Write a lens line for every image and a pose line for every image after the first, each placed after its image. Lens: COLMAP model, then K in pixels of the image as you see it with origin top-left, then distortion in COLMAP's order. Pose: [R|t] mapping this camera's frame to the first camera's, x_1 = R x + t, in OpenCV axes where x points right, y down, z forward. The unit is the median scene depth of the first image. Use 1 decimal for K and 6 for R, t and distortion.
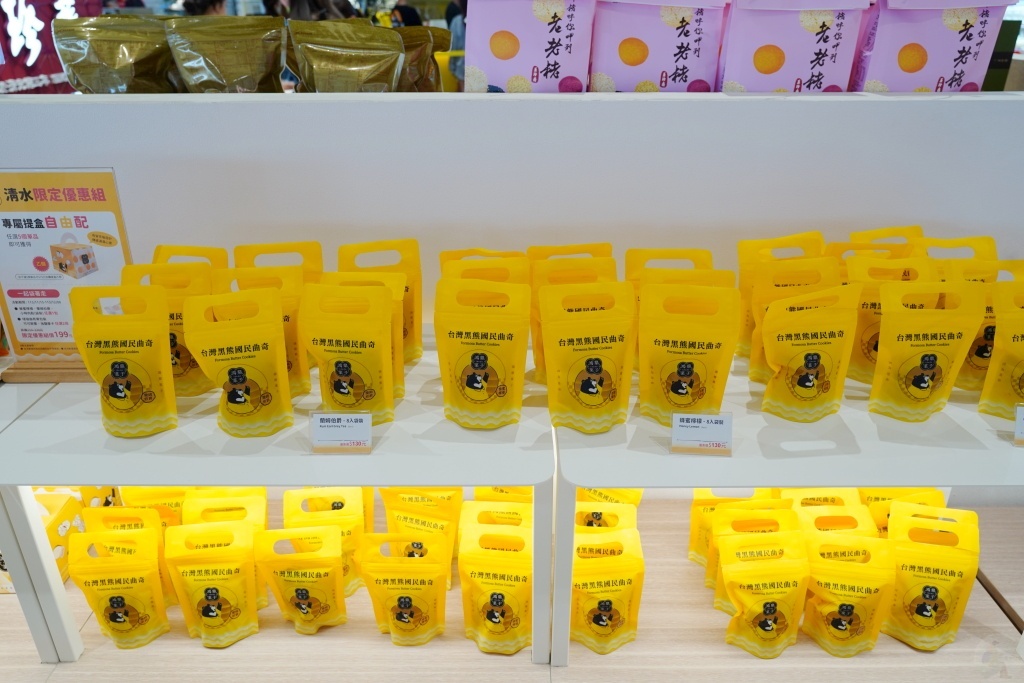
lens RADIAL K [[751.3, 0, 512.7], [0, 751.3, 343.6], [0, 0, 1]] dist [-0.004344, 0.001963]
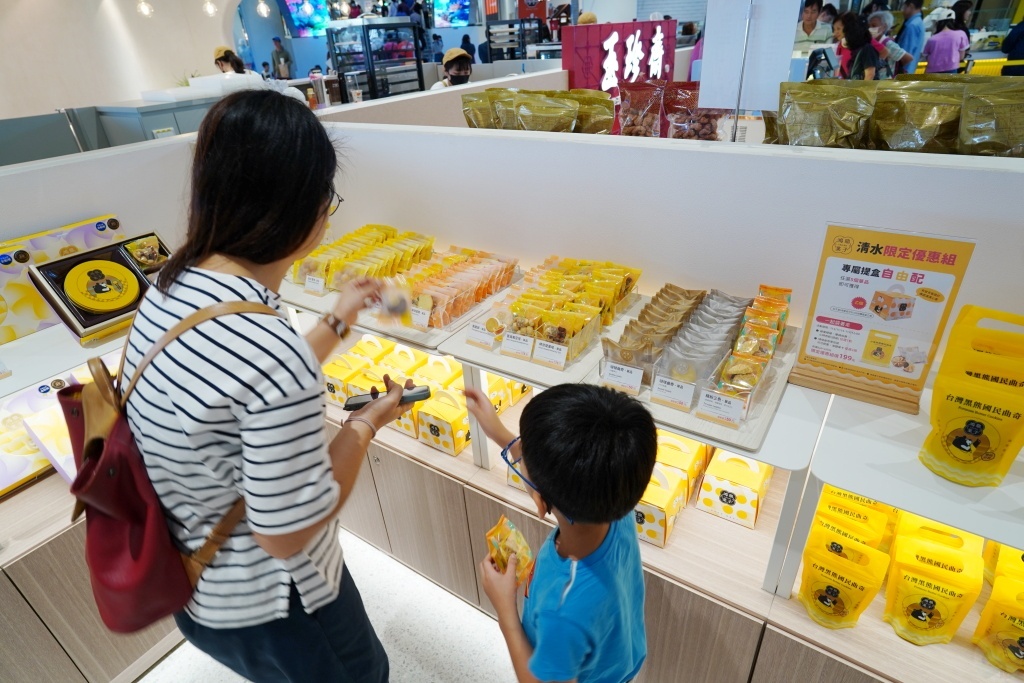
lens RADIAL K [[555.7, 0, 511.6], [0, 555.7, 342.8], [0, 0, 1]] dist [-0.026341, 0.000629]
pose [[0.811843, 0.243939, -0.530477, -0.599704], [-0.186987, 0.969316, 0.159572, -0.080646], [0.553125, -0.030355, 0.832545, -0.064682]]
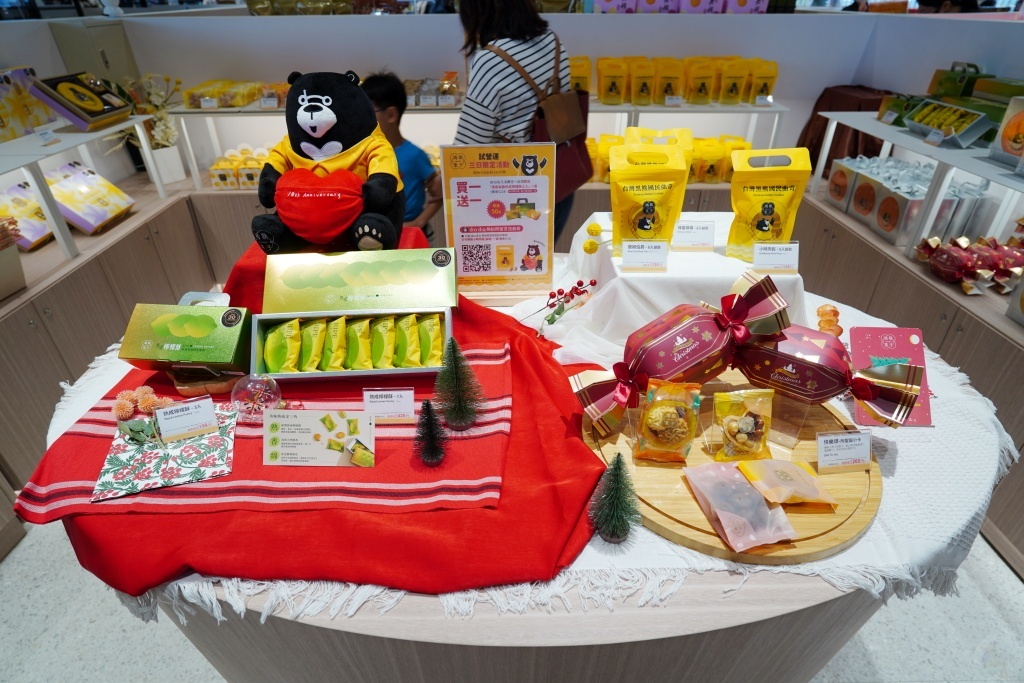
lens RADIAL K [[555.7, 0, 514.6], [0, 555.7, 337.7], [0, 0, 1]] dist [-0.026341, 0.000629]
pose [[0.999967, -0.007488, 0.003299, -0.492876], [0.006955, 0.990189, 0.139558, 0.787352], [-0.004311, -0.139531, 0.990208, -1.672305]]
